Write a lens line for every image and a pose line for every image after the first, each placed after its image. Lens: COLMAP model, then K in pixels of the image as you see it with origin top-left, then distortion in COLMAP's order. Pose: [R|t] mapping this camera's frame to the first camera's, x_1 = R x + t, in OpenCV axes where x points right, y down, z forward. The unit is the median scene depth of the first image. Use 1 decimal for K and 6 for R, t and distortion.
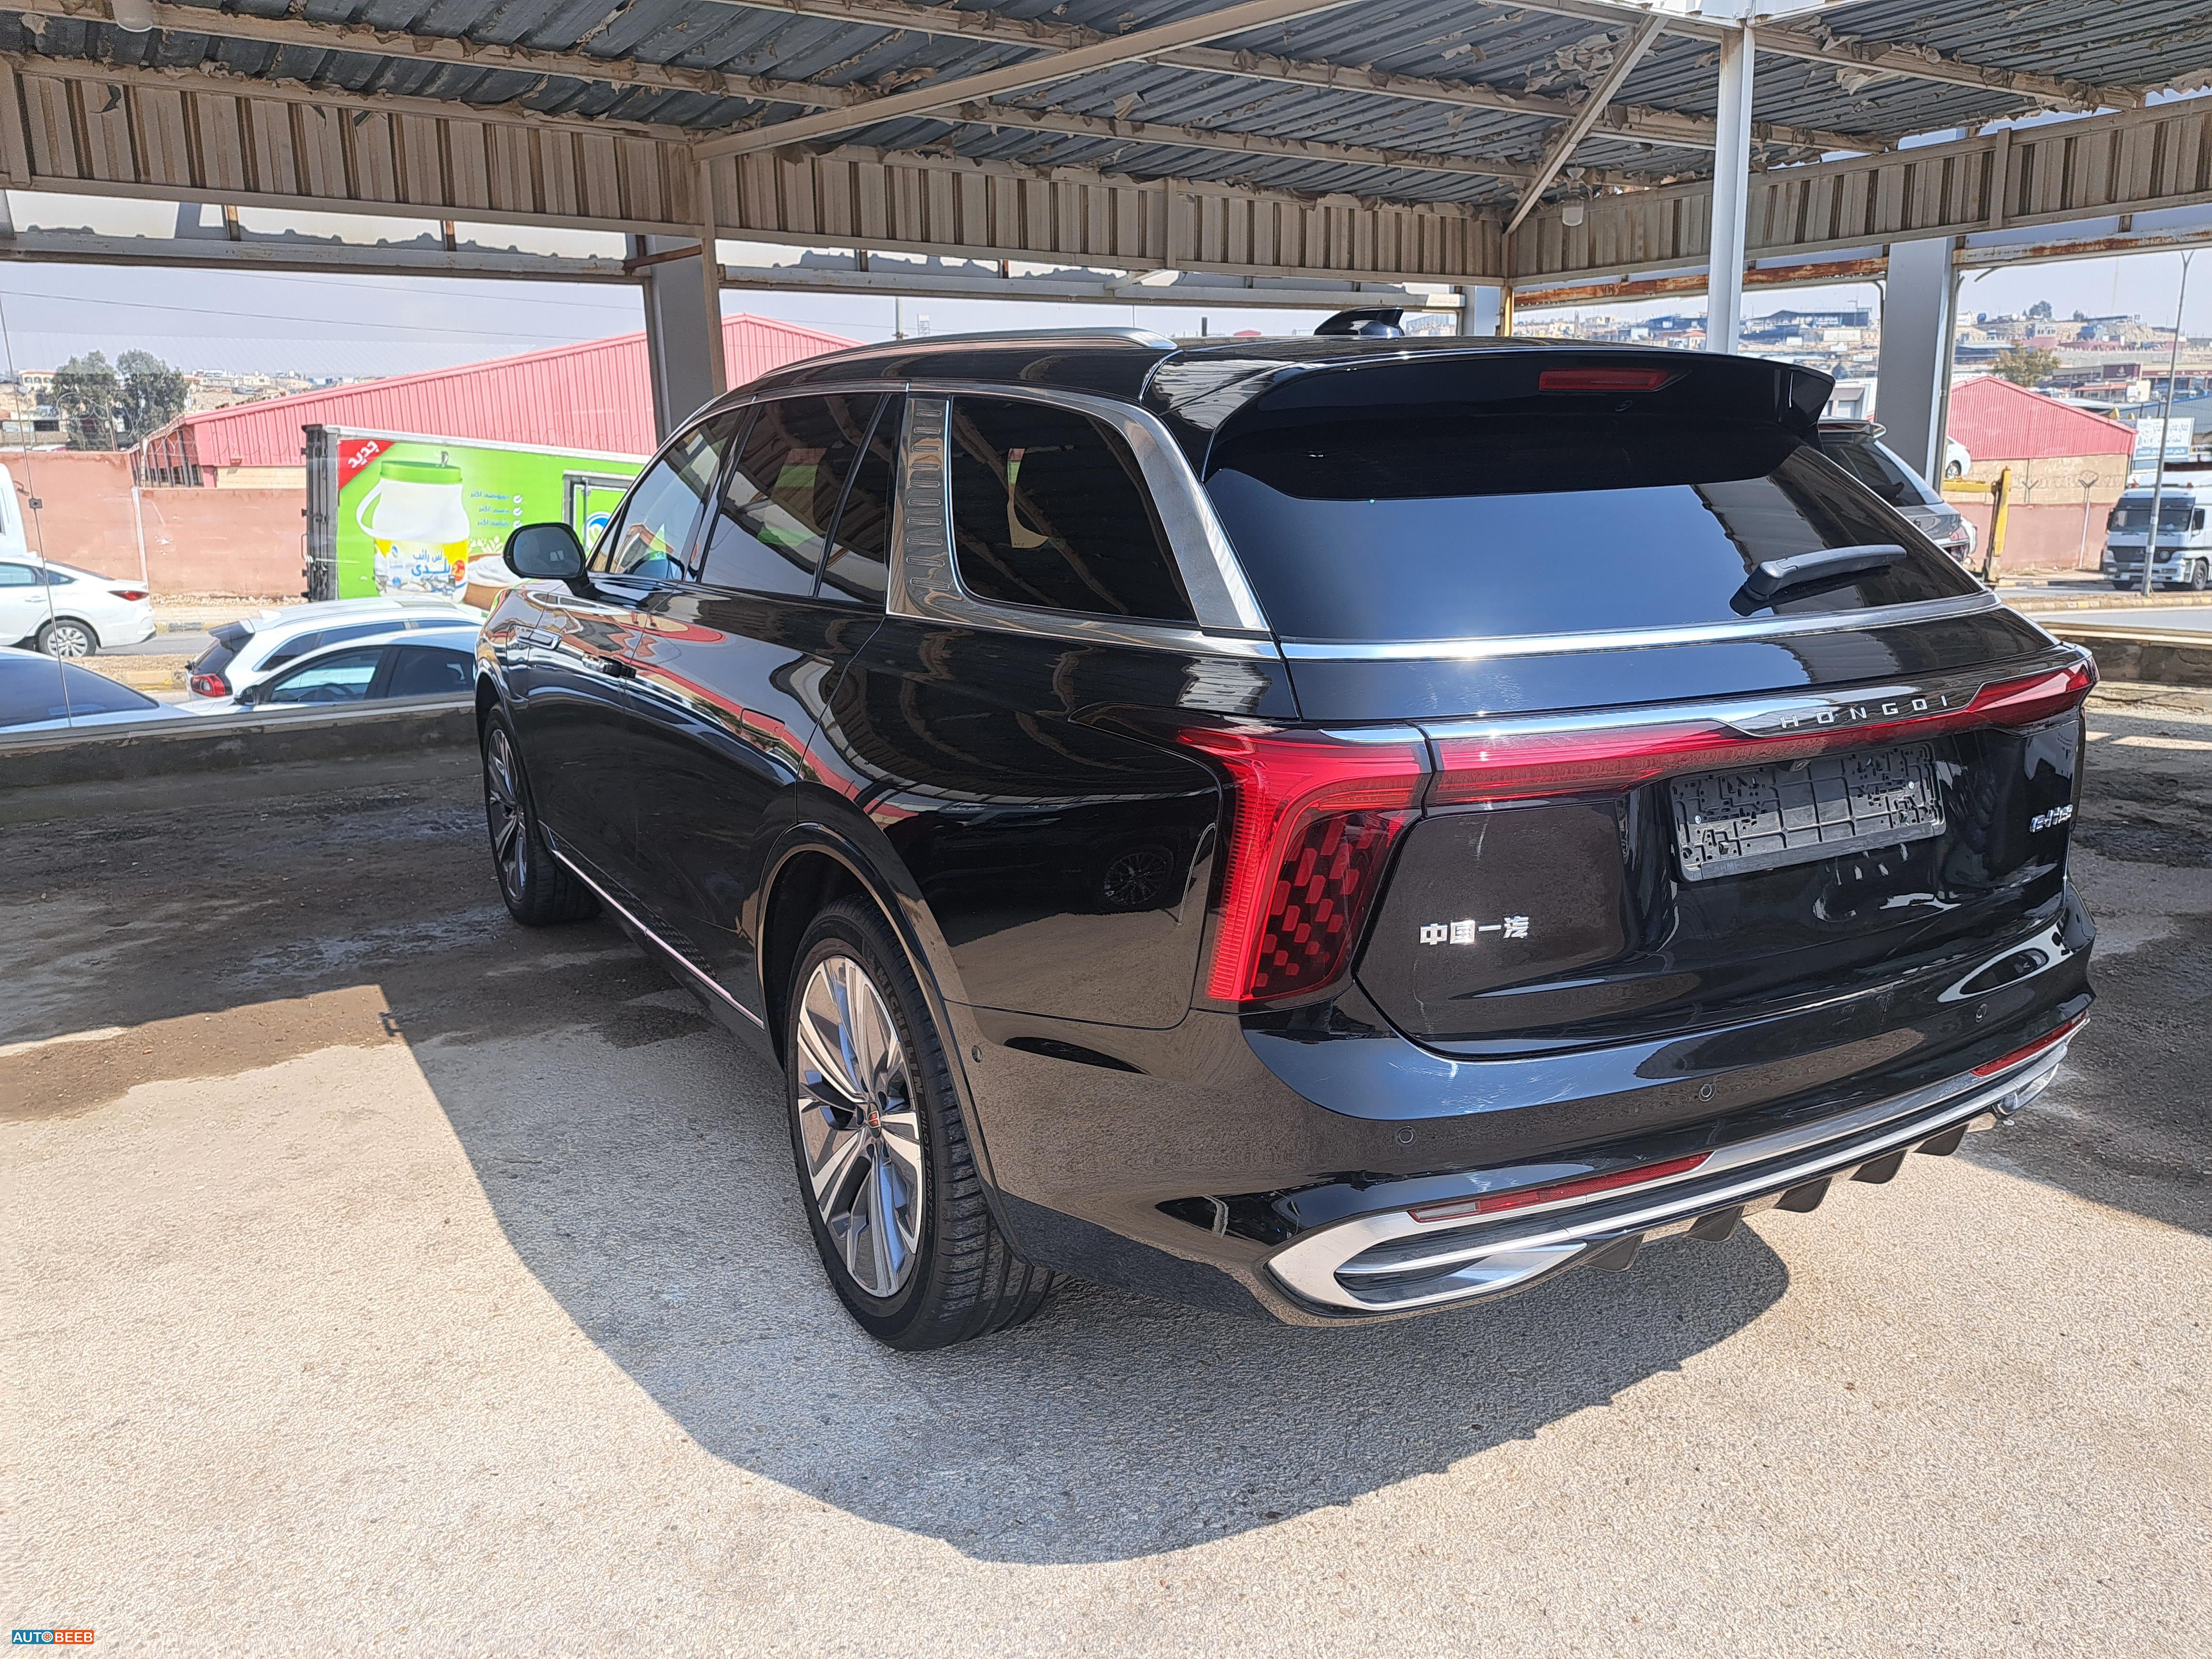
lens RADIAL K [[1599.1, 0, 1119.5], [0, 1599.1, 829.4], [0, 0, 1]] dist [0.009838, 0.000725]
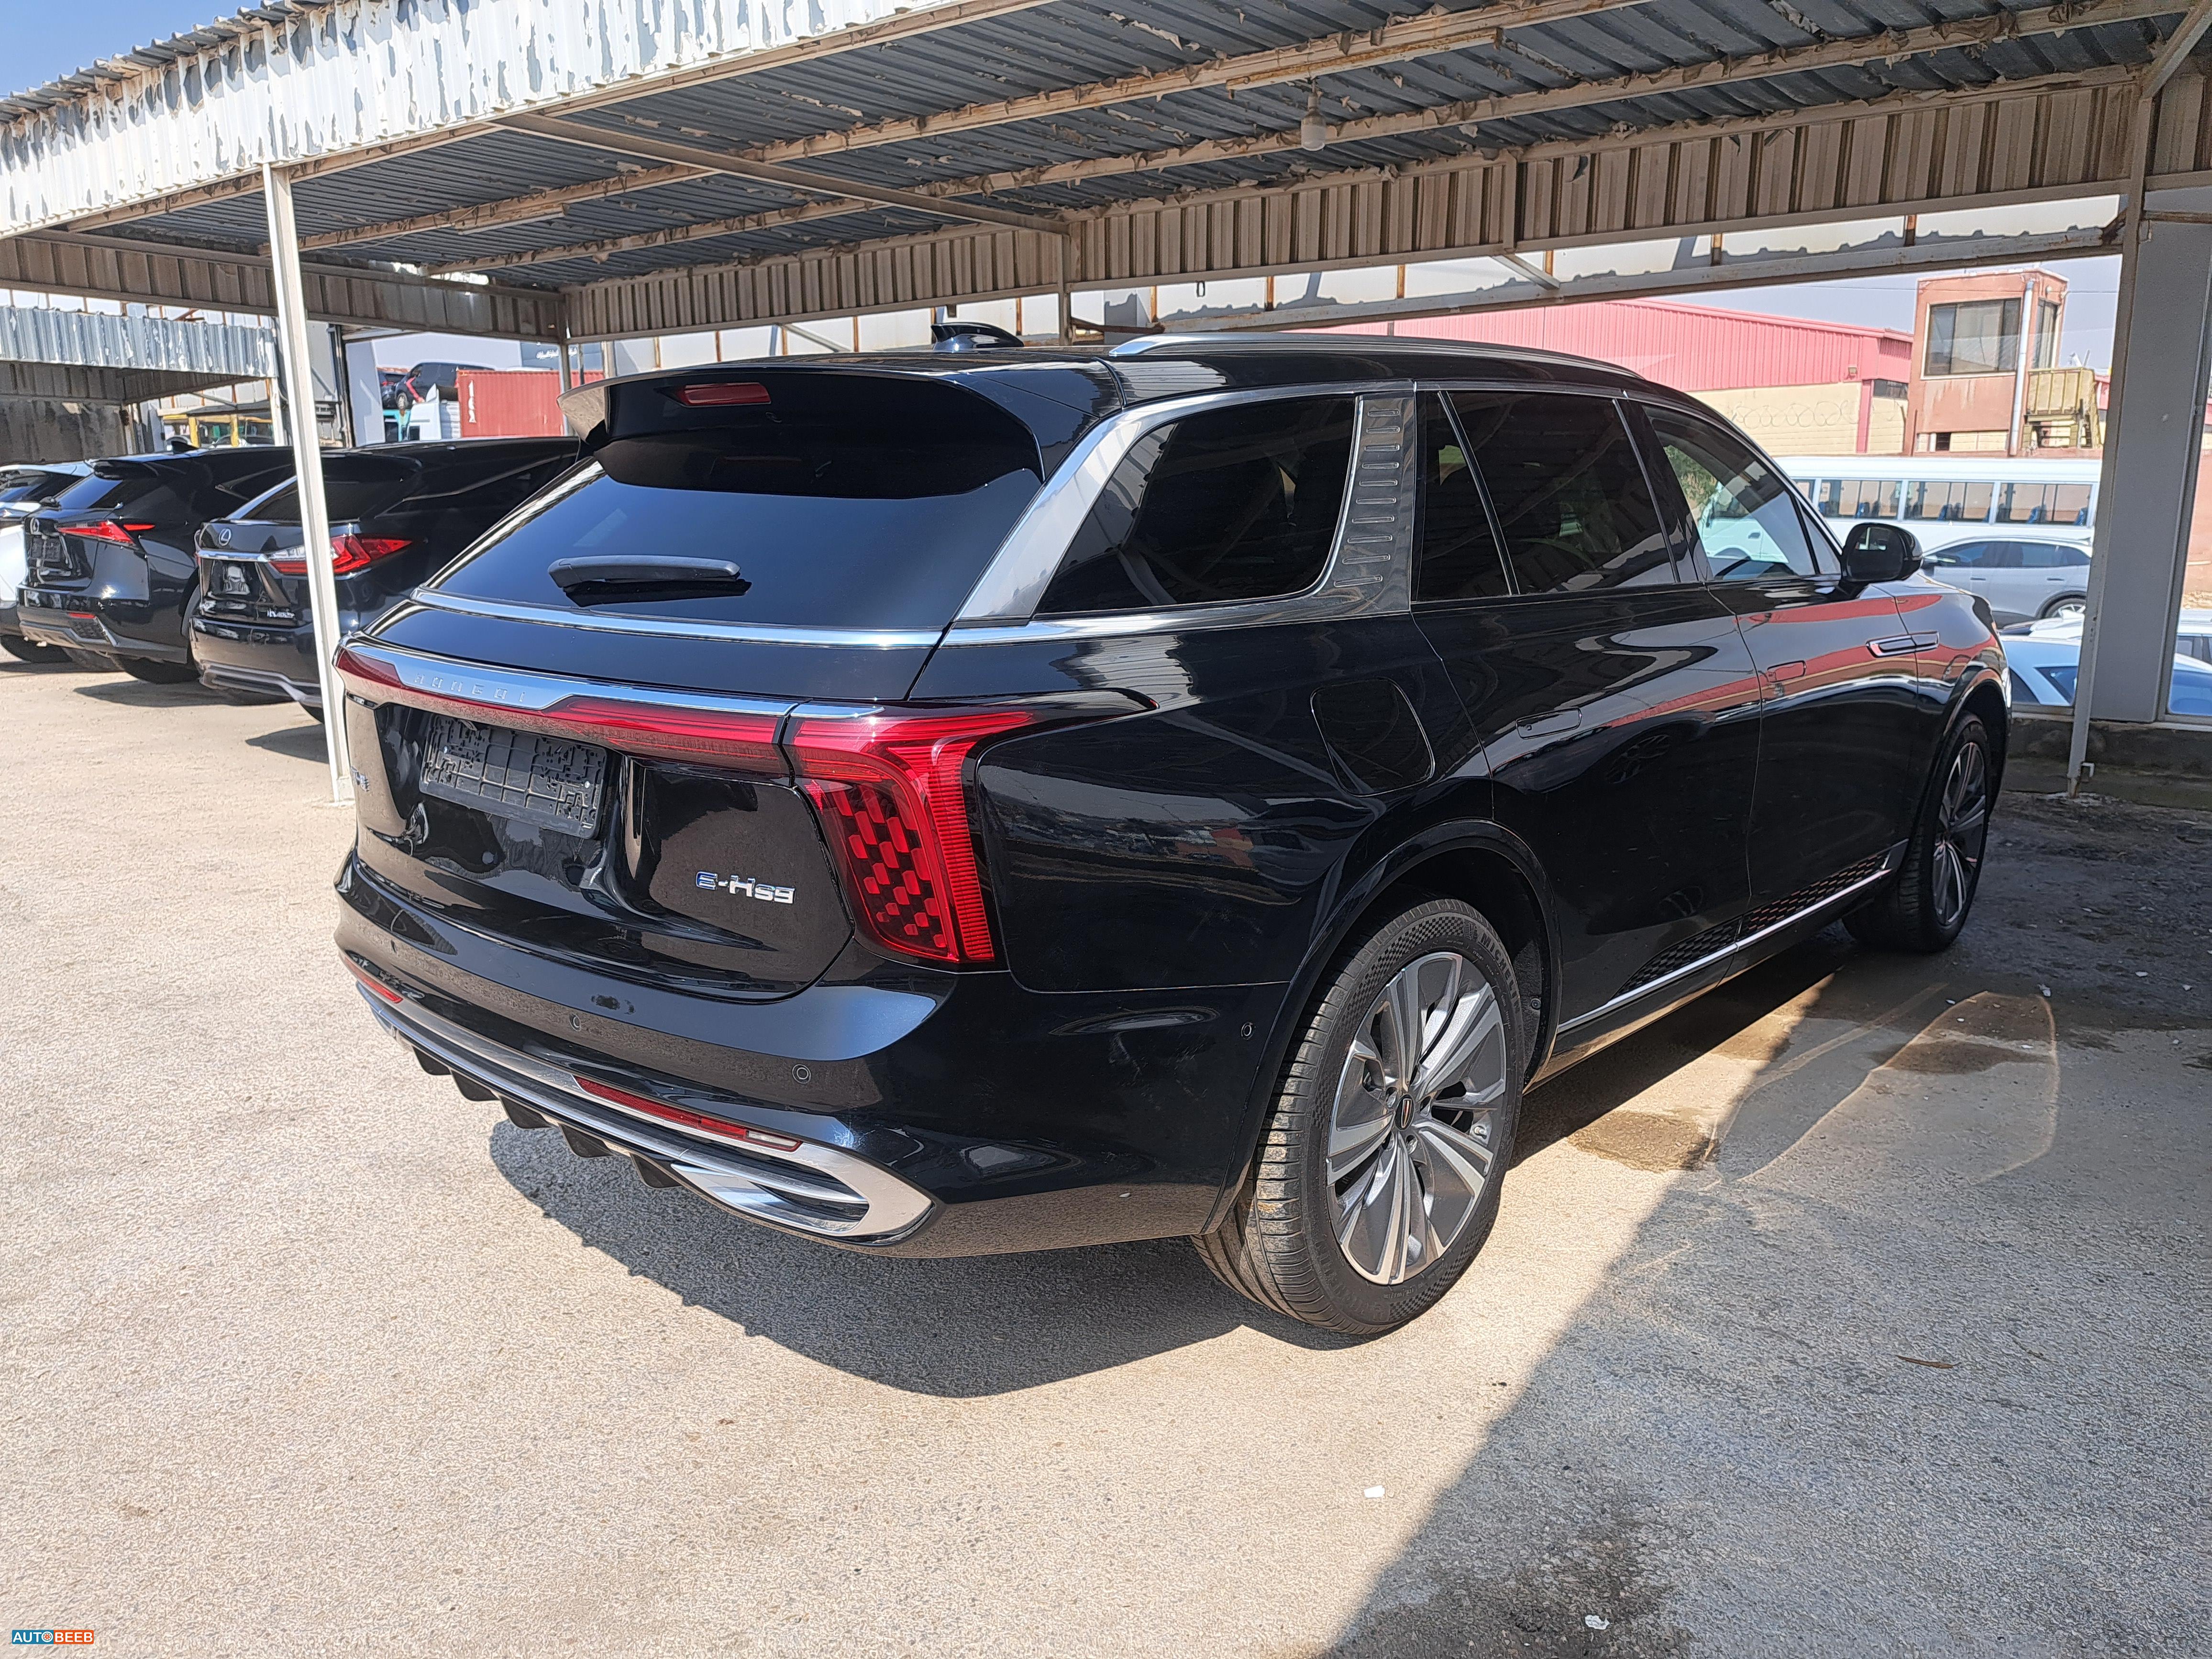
lens RADIAL K [[1557.6, 0, 1106.0], [0, 1557.6, 829.5], [0, 0, 1]] dist [0.030452, 0.001409]
pose [[0.325904, 0.222170, -0.918927, 0.424942], [-0.214758, 0.963983, 0.156898, -0.063581], [0.920688, 0.146213, 0.361879, 0.261234]]
